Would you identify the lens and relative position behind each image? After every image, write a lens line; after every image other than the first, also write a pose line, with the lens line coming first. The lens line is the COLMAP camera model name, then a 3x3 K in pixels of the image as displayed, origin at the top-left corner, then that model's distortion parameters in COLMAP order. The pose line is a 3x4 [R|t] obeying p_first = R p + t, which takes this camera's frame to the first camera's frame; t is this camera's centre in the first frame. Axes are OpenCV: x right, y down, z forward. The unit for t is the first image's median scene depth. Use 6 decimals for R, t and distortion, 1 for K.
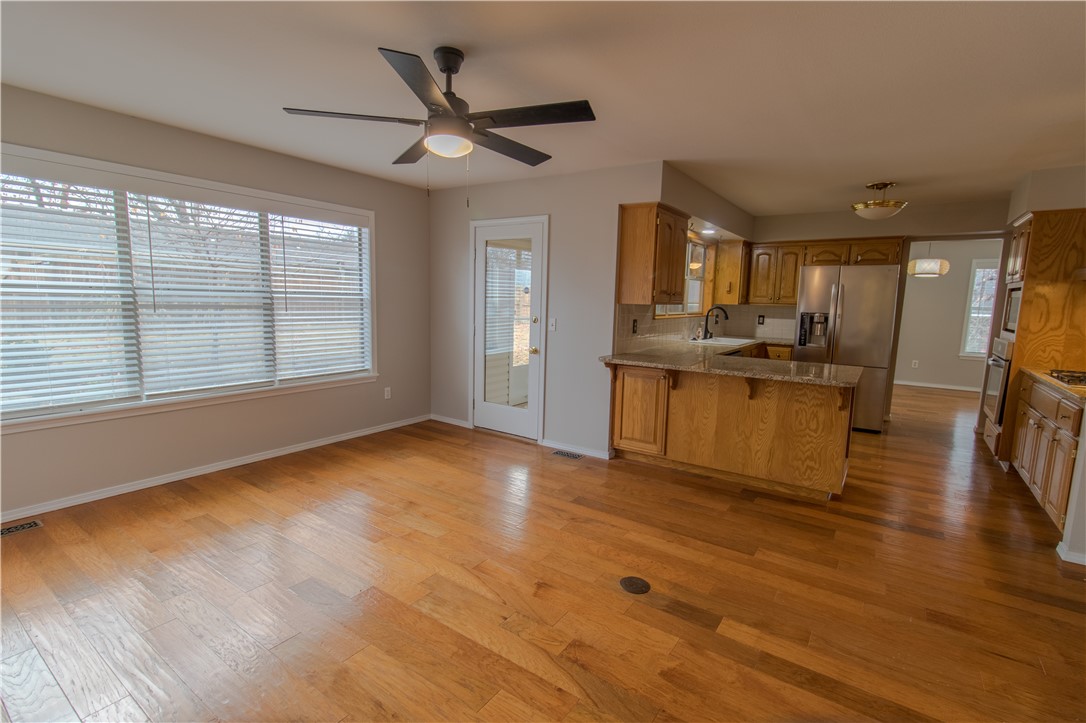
lens RADIAL K [[502.2, 0, 542.9], [0, 502.2, 361.9], [0, 0, 1]] dist [0.002201, 0.000313]
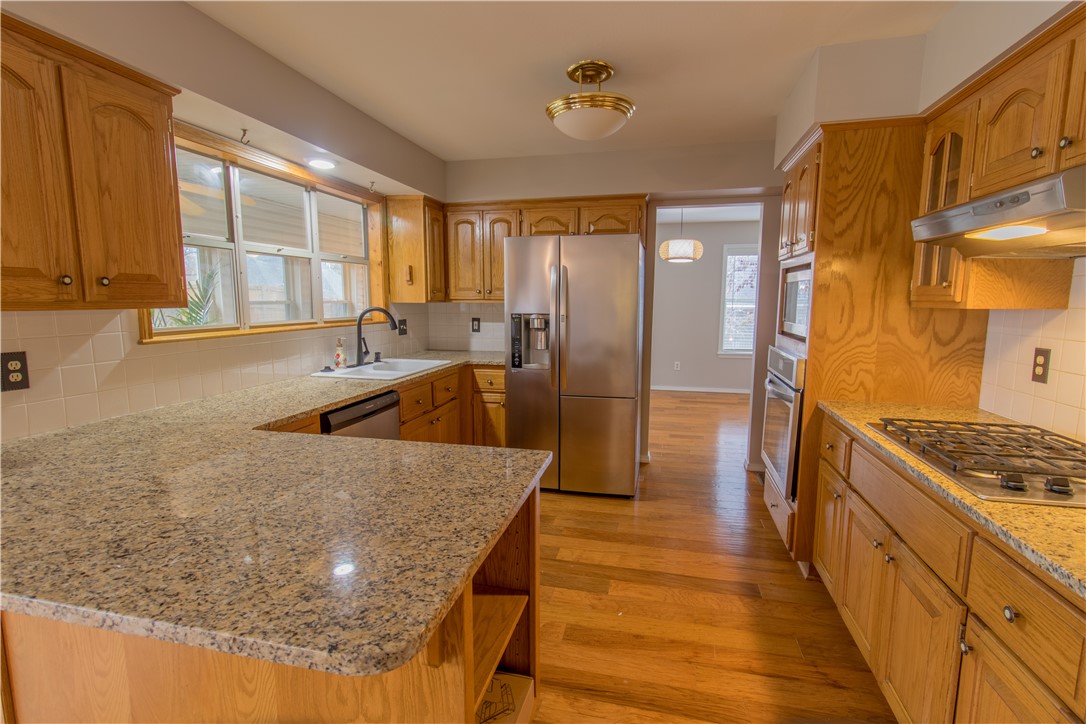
lens RADIAL K [[502.2, 0, 549.0], [0, 502.2, 362.7], [0, 0, 1]] dist [0.002201, 0.000313]
pose [[0.927453, -0.066900, 0.367906, 0.447428], [0.065681, 0.997715, 0.015849, -0.062064], [-0.368126, 0.009465, 0.929728, 0.568202]]
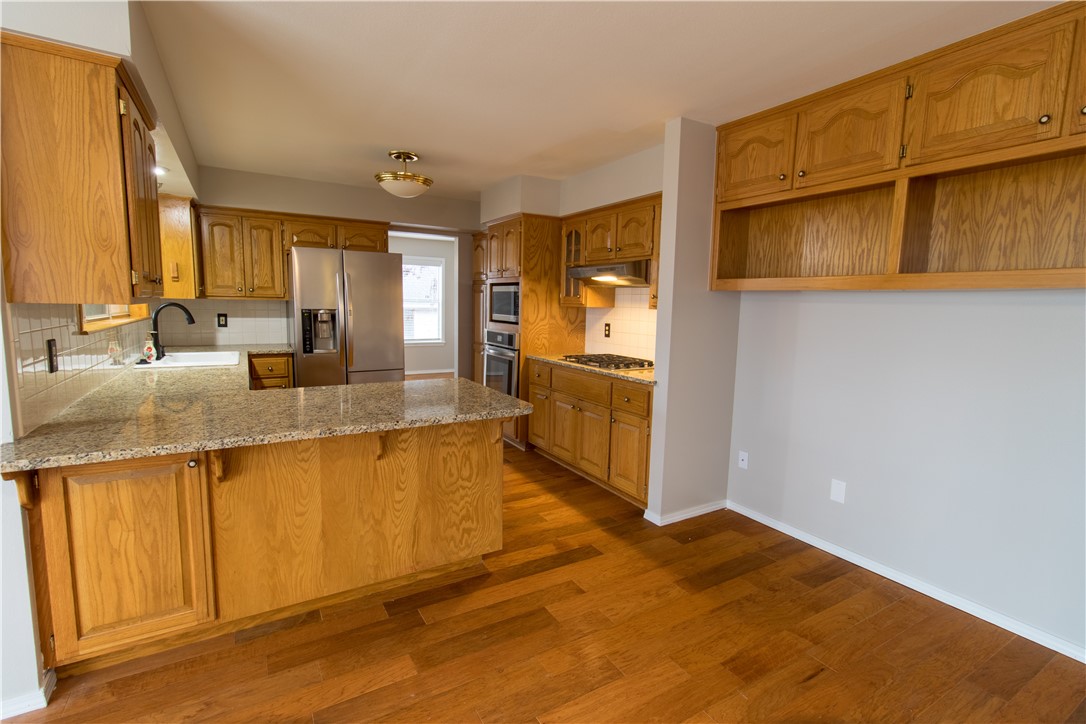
lens RADIAL K [[502.2, 0, 546.4], [0, 502.2, 362.7], [0, 0, 1]] dist [0.002201, 0.000313]
pose [[0.407392, -0.124067, 0.904787, -0.032611], [0.104339, 0.990565, 0.088849, -0.065238], [-0.907273, 0.058208, 0.416493, 0.492804]]
